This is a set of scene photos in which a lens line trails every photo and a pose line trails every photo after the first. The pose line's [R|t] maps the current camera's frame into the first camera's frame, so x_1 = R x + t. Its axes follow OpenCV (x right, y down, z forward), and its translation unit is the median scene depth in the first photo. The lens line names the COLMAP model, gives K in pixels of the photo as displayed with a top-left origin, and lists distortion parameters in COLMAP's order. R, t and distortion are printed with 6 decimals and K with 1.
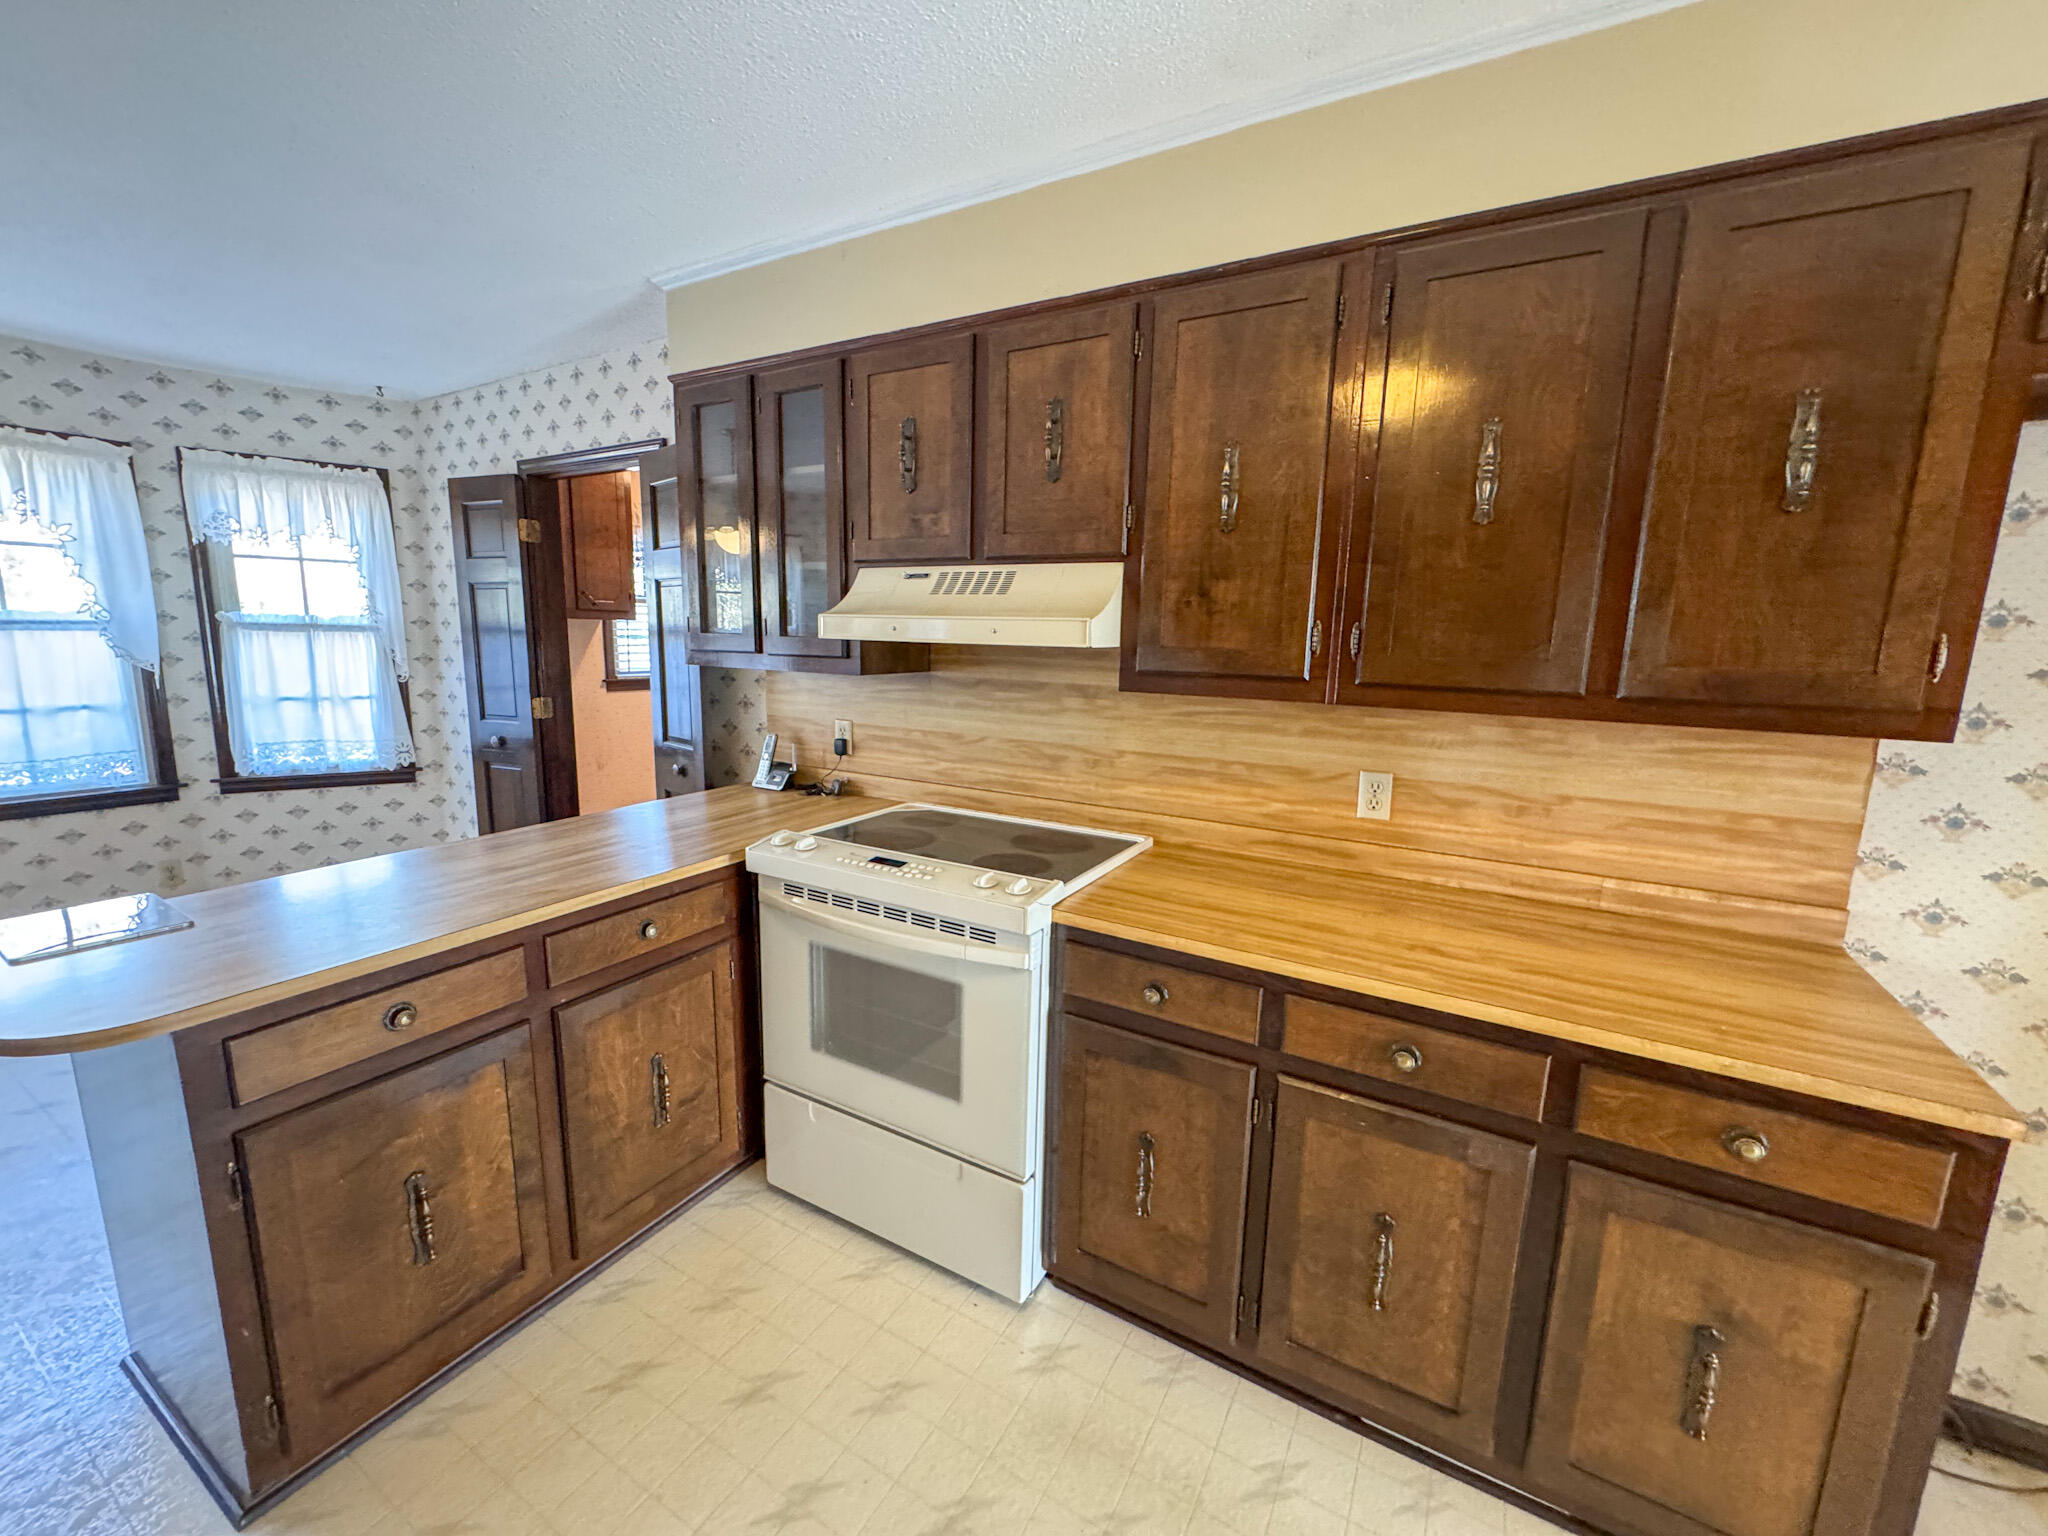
lens RADIAL K [[814.1, 0, 1020.4], [0, 814.1, 761.7], [0, 0, 1]] dist [0.000498, -0.000053]
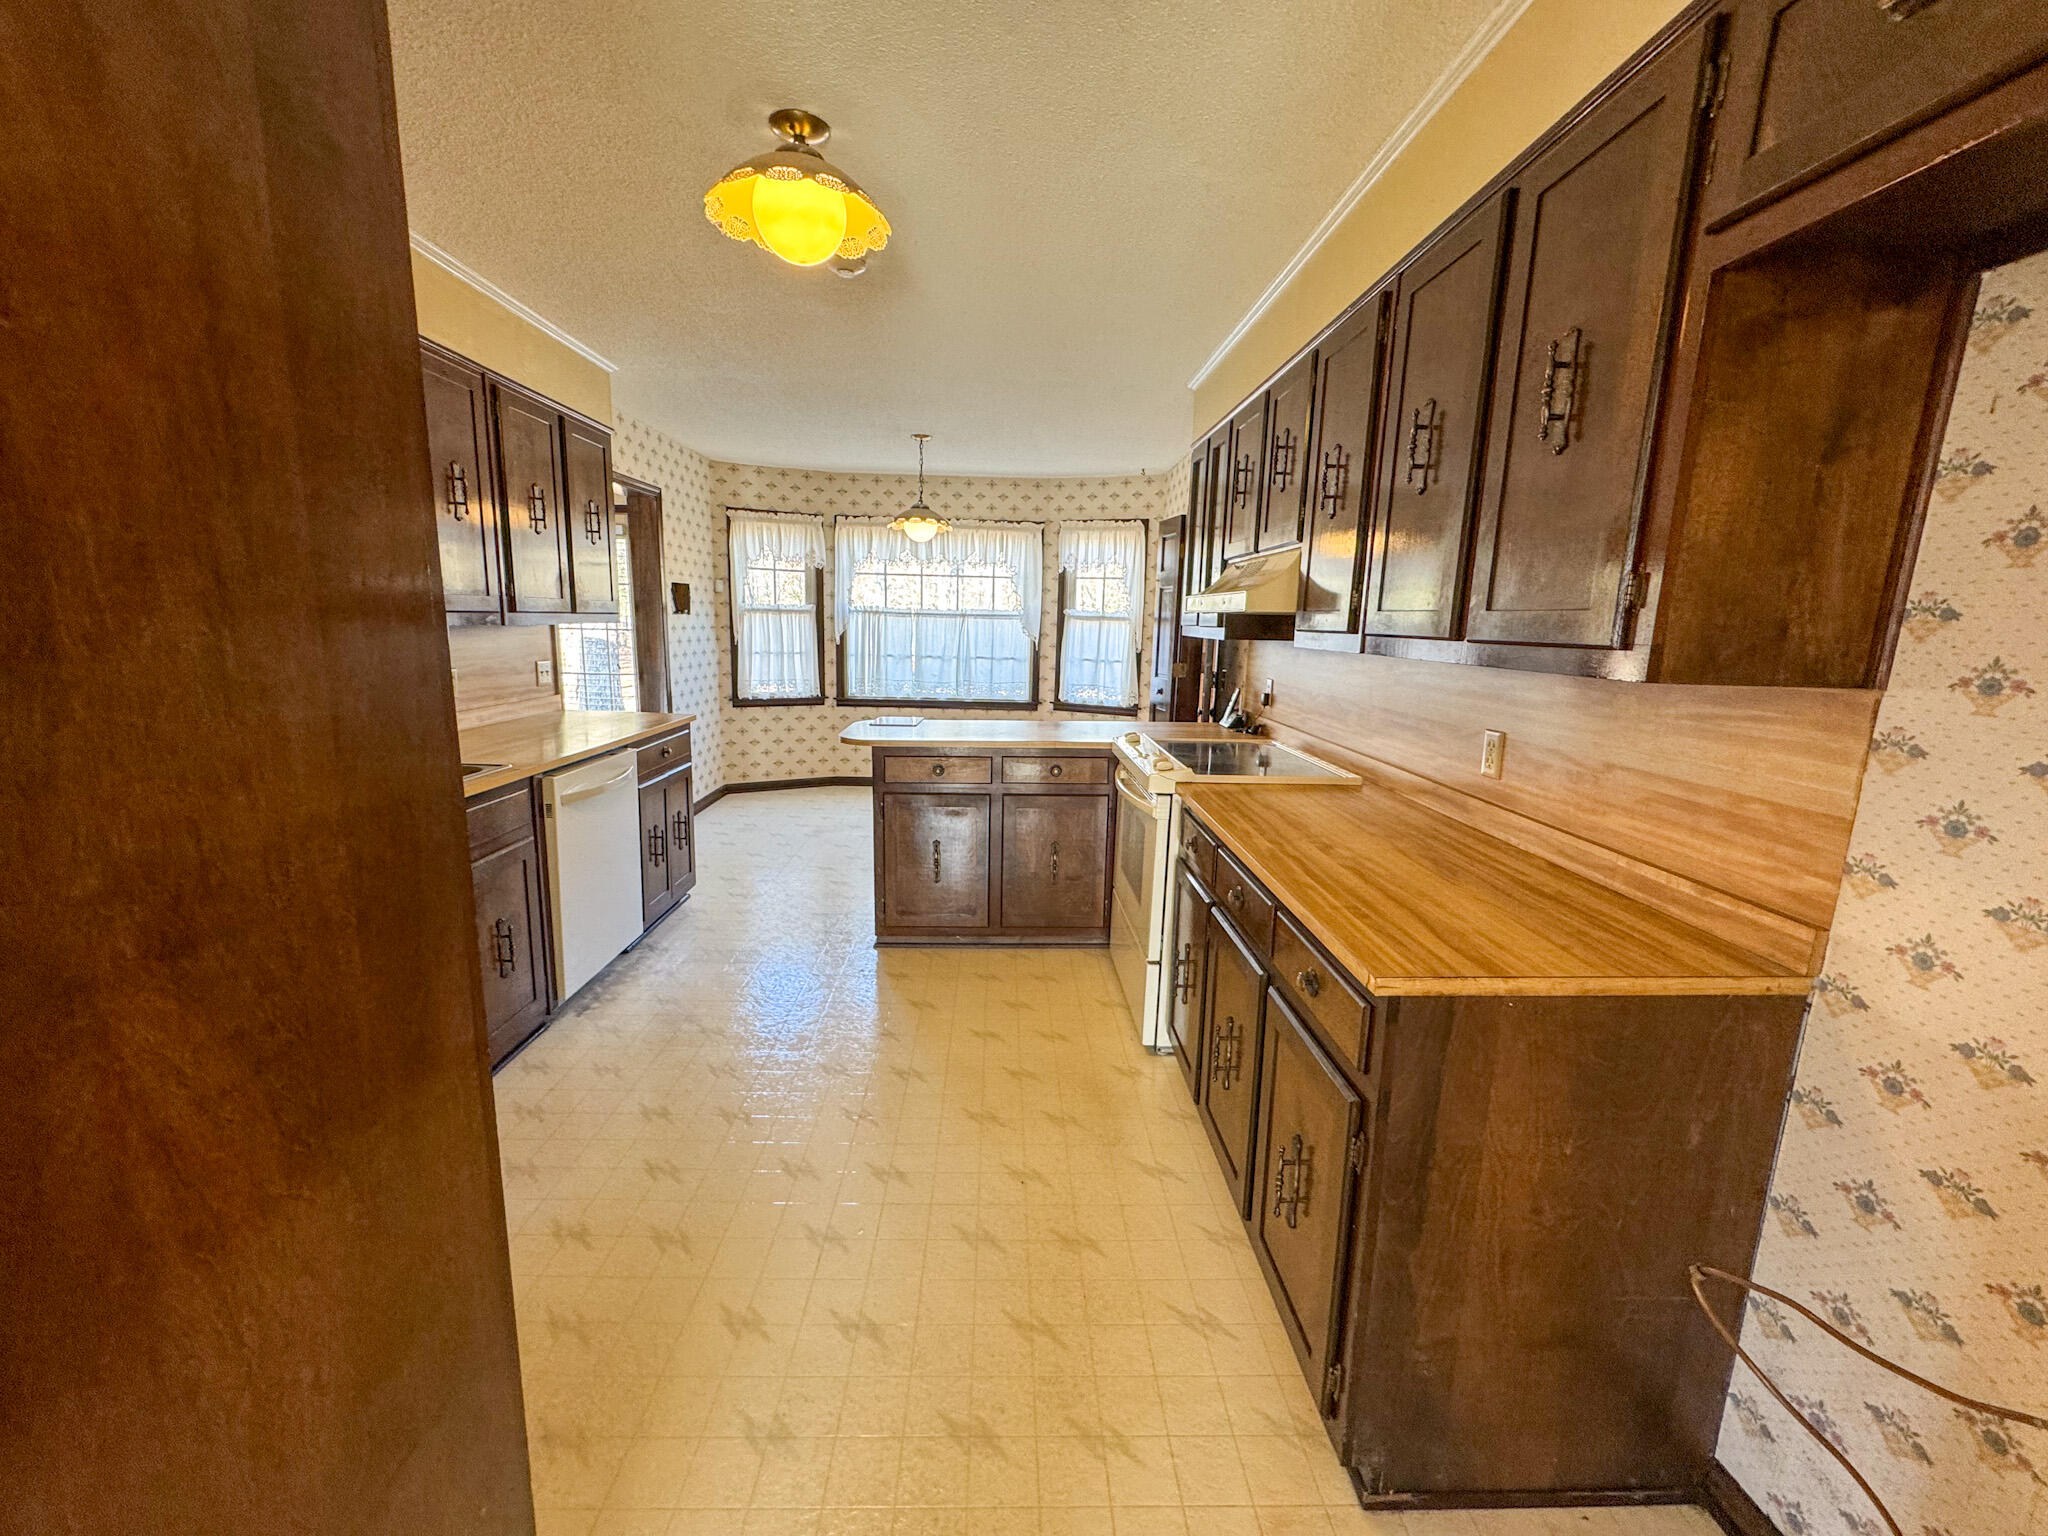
lens RADIAL K [[814.1, 0, 1020.4], [0, 814.1, 761.7], [0, 0, 1]] dist [0.000498, -0.000053]
pose [[0.522309, 0.138335, -0.841461, 1.201885], [-0.145574, 0.986734, 0.071858, 0.077875], [0.840239, 0.084963, 0.535519, -0.055693]]
